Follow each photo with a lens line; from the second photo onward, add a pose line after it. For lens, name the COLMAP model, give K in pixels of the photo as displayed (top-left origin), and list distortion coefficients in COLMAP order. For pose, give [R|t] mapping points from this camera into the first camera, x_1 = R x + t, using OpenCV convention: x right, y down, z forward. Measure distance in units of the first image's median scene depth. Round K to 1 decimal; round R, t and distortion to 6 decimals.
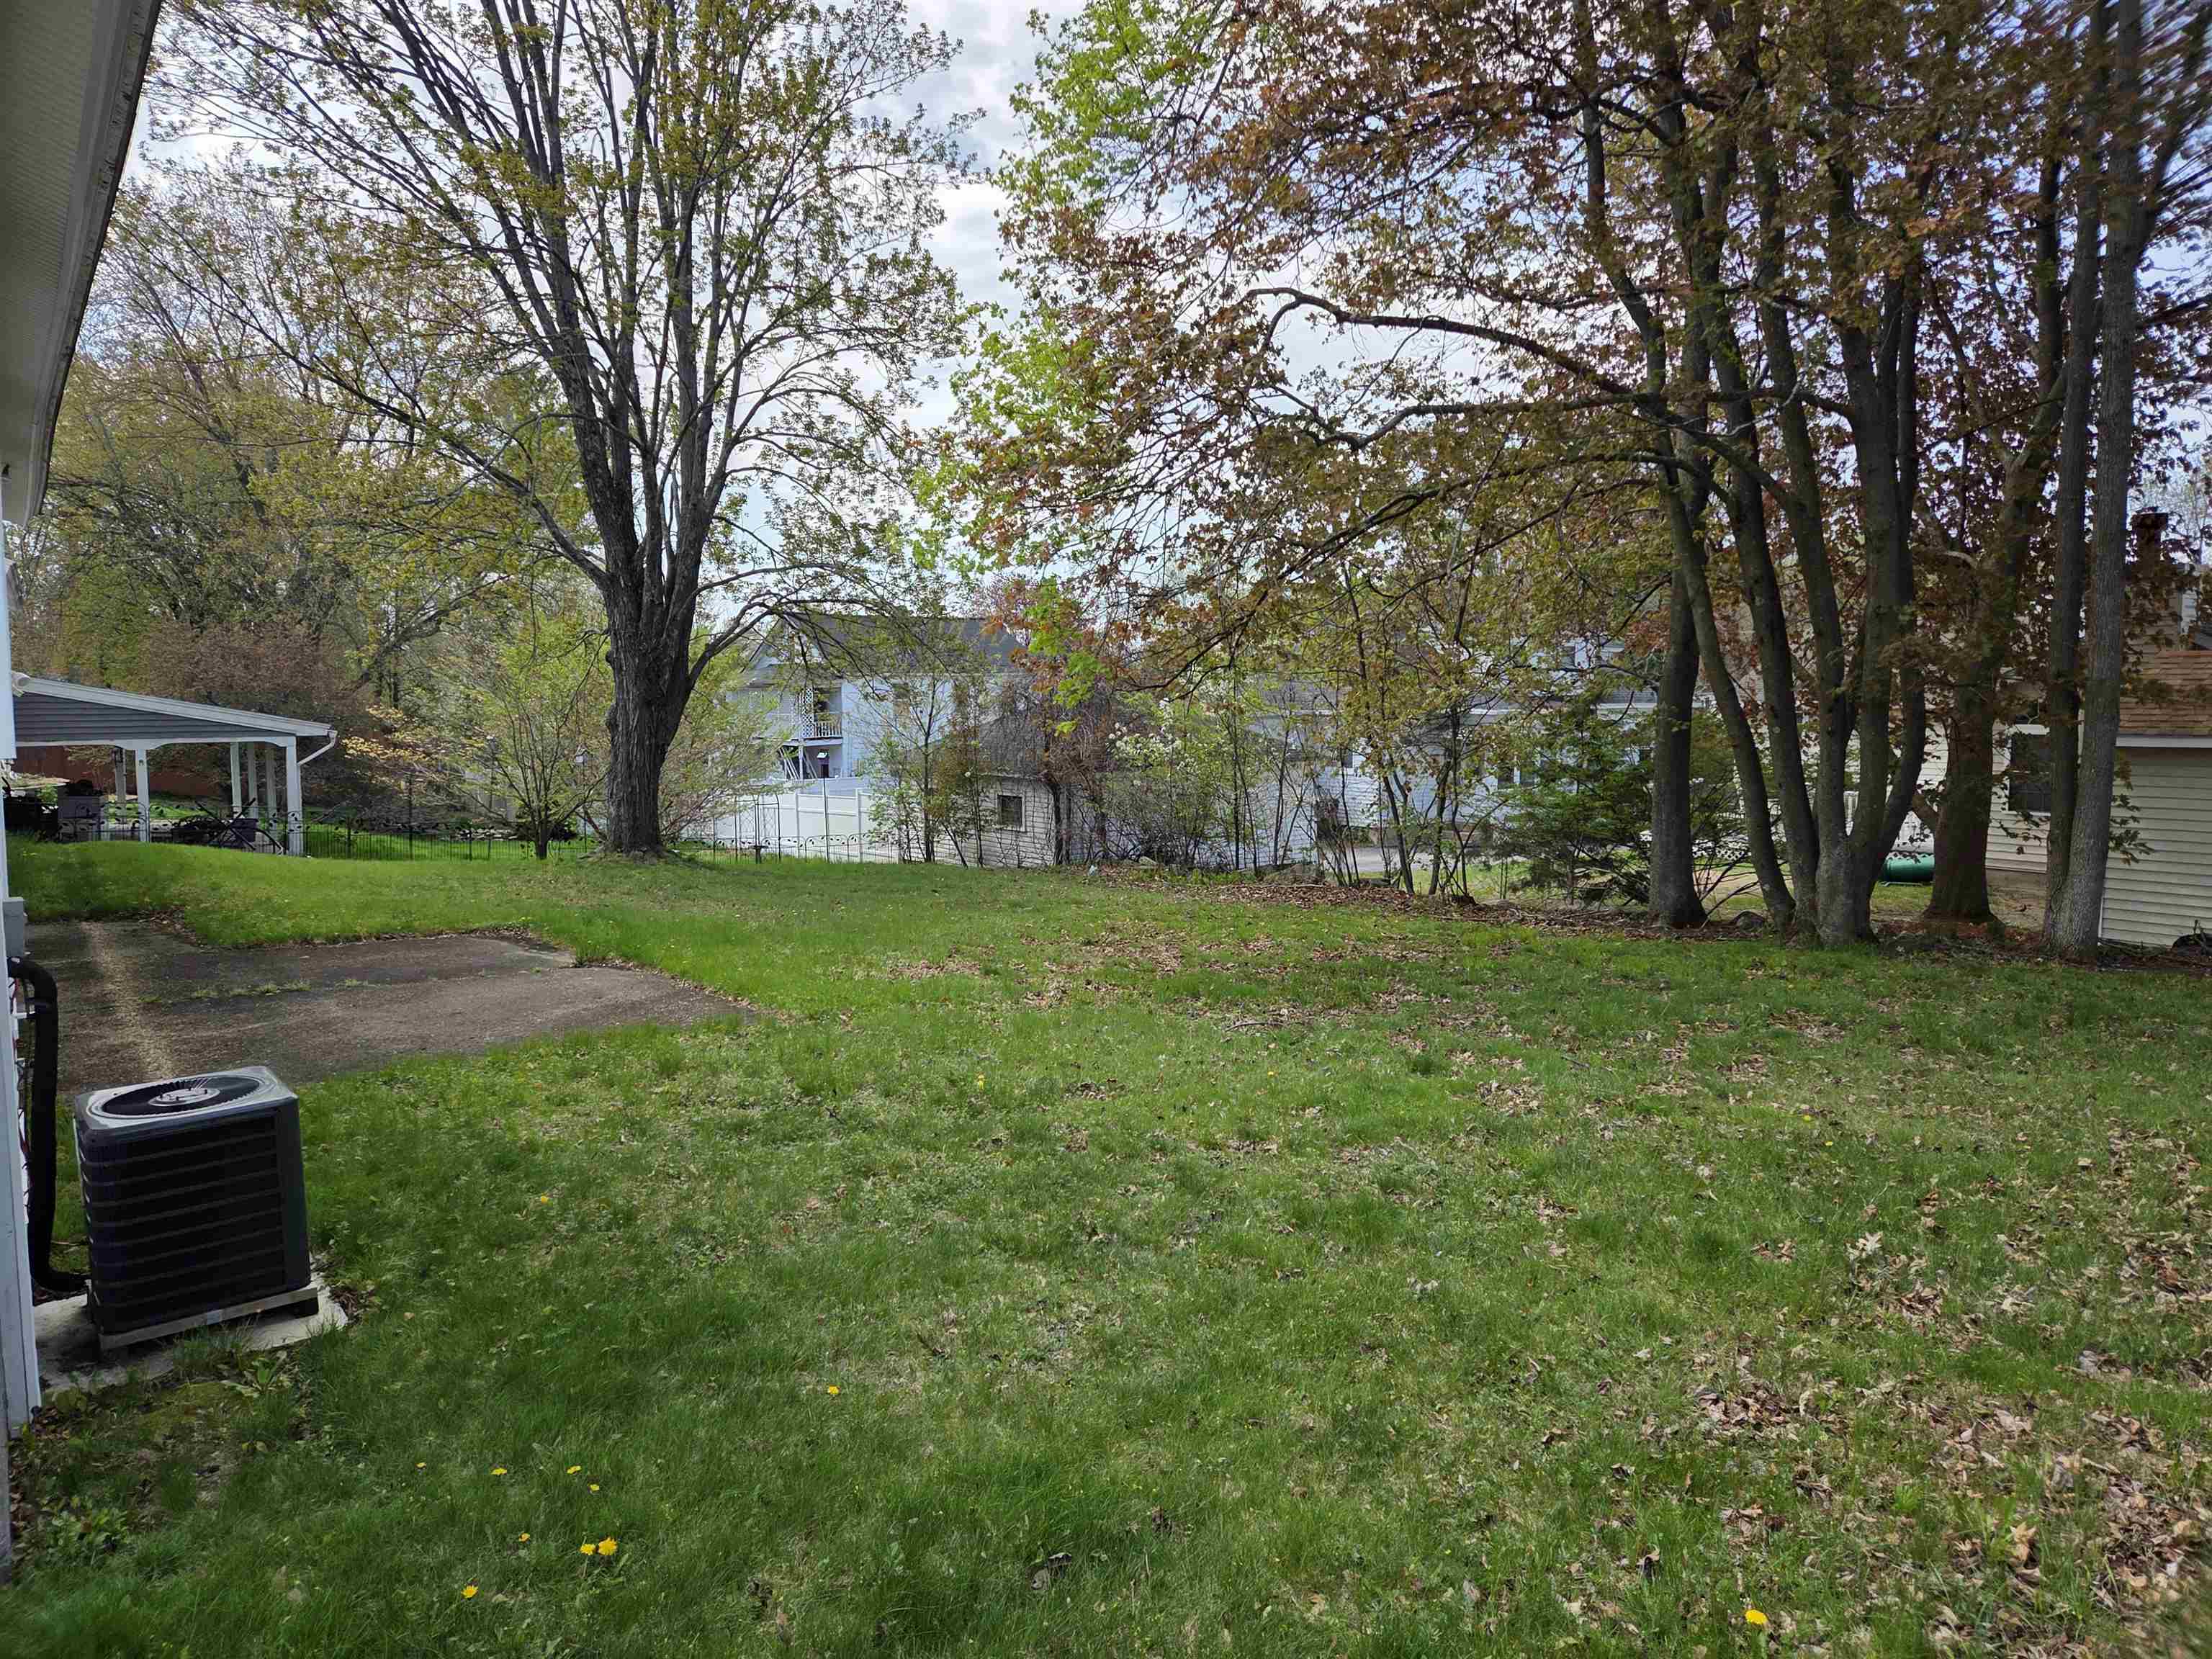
lens RADIAL K [[1470.1, 0, 1102.7], [0, 1470.1, 828.1], [0, 0, 1]] dist [0.006879, -0.002206]
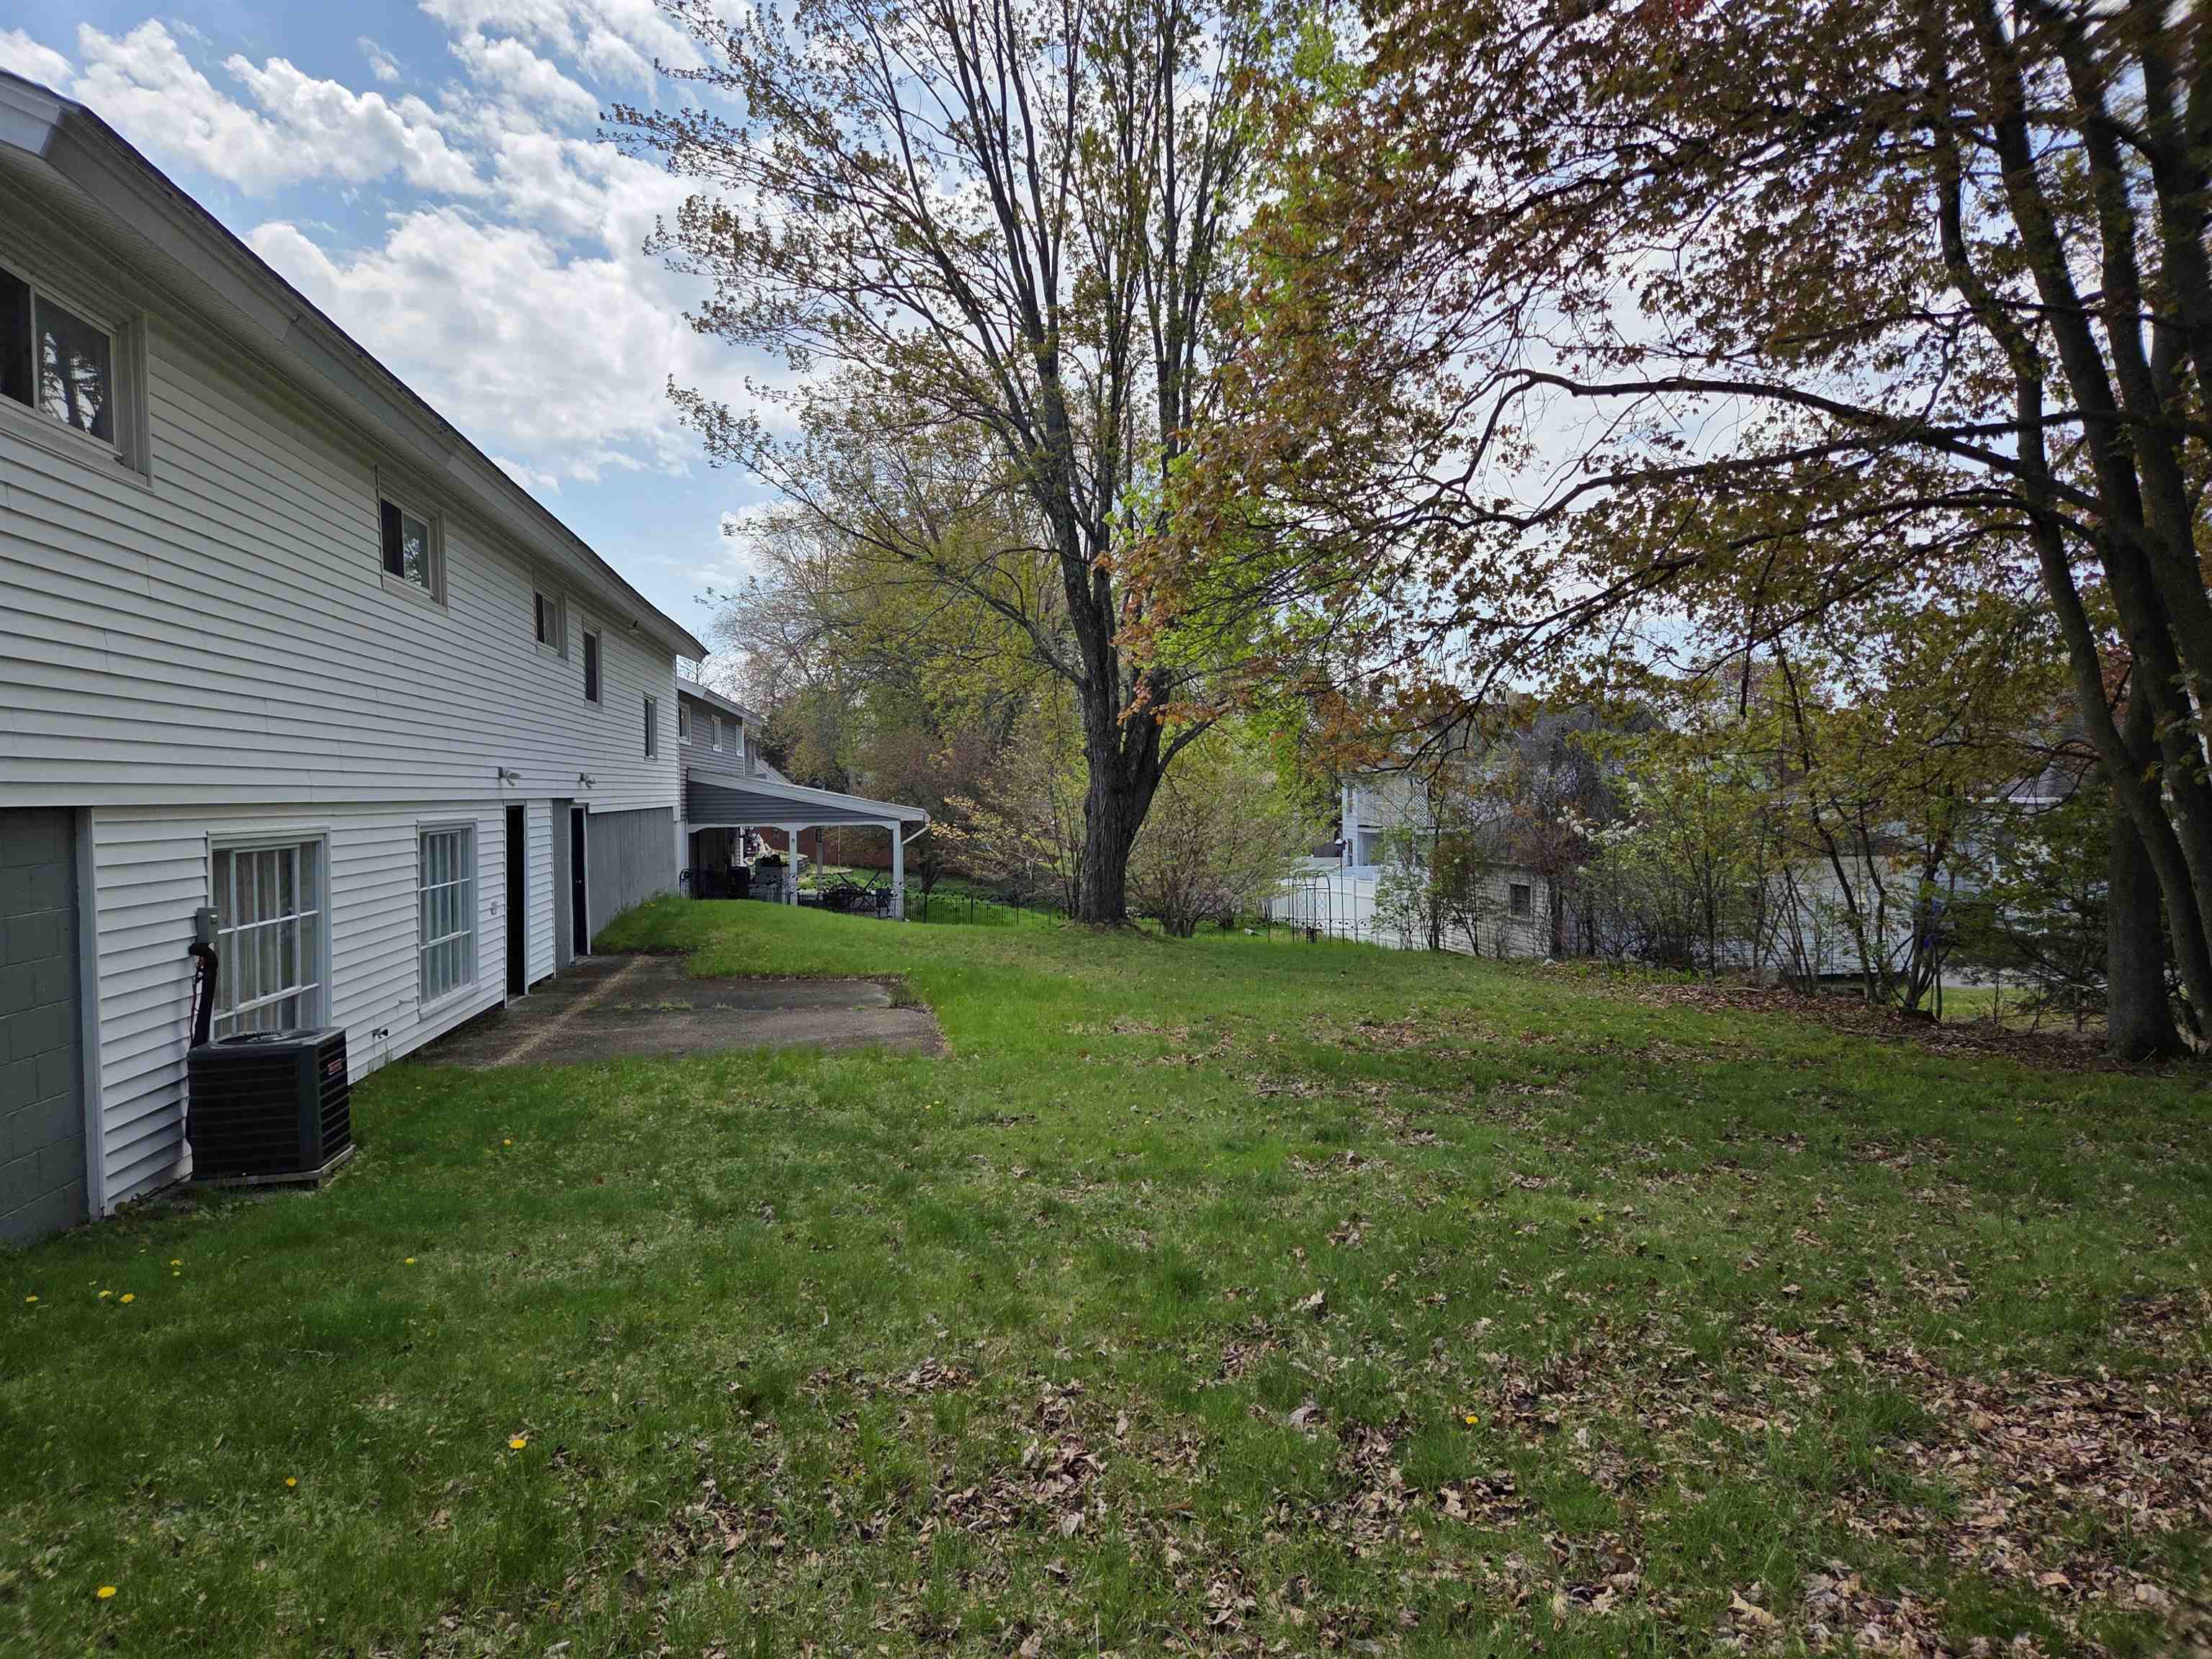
lens RADIAL K [[1470.1, 0, 1107.9], [0, 1470.1, 826.9], [0, 0, 1]] dist [0.006879, -0.002206]
pose [[0.889615, 0.006796, -0.456661, 0.188713], [-0.036081, 0.997810, -0.055440, 0.004243], [0.455284, 0.065798, 0.887911, 0.005169]]
